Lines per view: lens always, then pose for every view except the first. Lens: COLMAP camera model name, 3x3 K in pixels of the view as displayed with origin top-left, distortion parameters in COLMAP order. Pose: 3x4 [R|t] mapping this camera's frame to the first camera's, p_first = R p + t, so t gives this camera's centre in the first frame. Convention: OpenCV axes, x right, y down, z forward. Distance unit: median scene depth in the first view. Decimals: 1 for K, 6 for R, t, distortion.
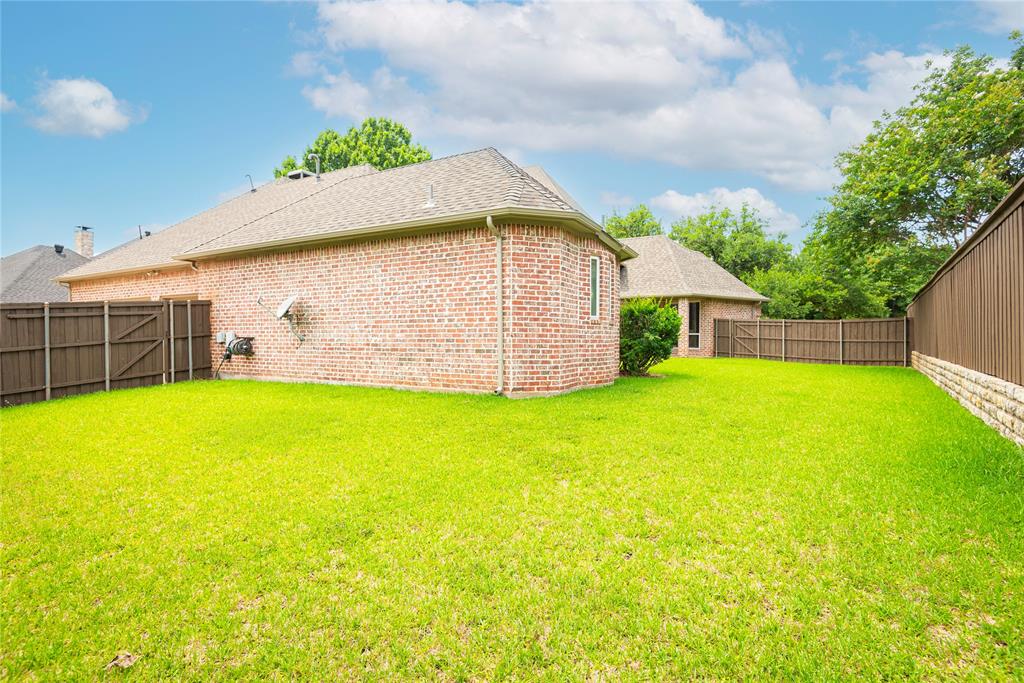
lens RADIAL K [[460.7, 0, 510.8], [0, 460.7, 339.5], [0, 0, 1]] dist [0.034821, -0.019168]
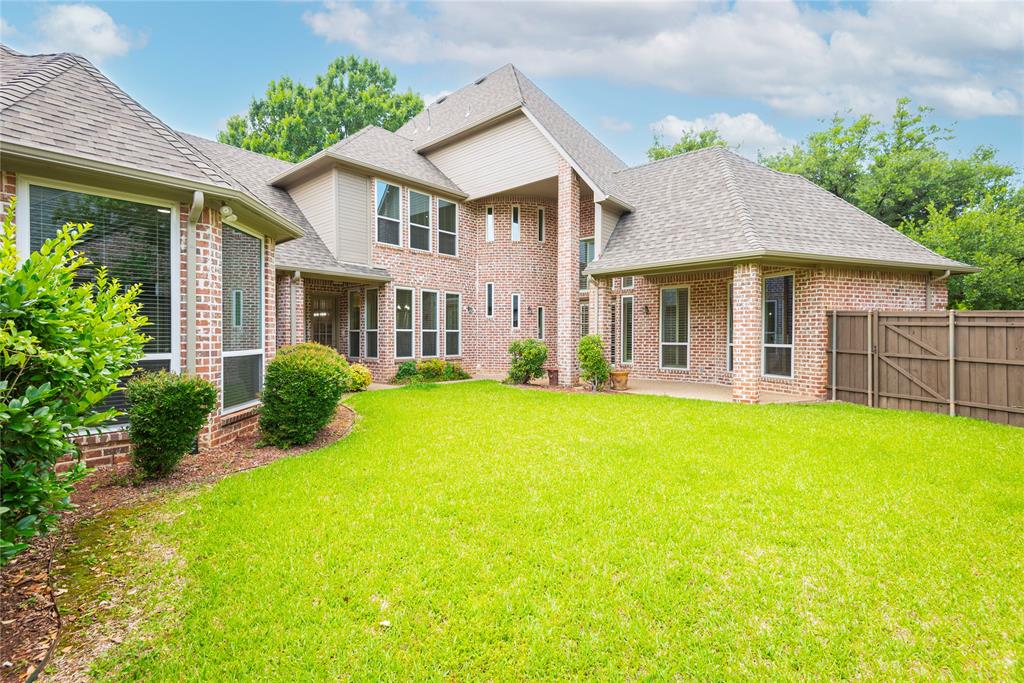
lens RADIAL K [[460.7, 0, 510.8], [0, 460.7, 339.5], [0, 0, 1]] dist [0.034821, -0.019168]
pose [[0.976140, -0.000505, -0.217142, 0.234423], [0.001101, 0.999996, 0.002621, -0.018972], [0.217139, -0.002797, 0.976137, 0.488783]]
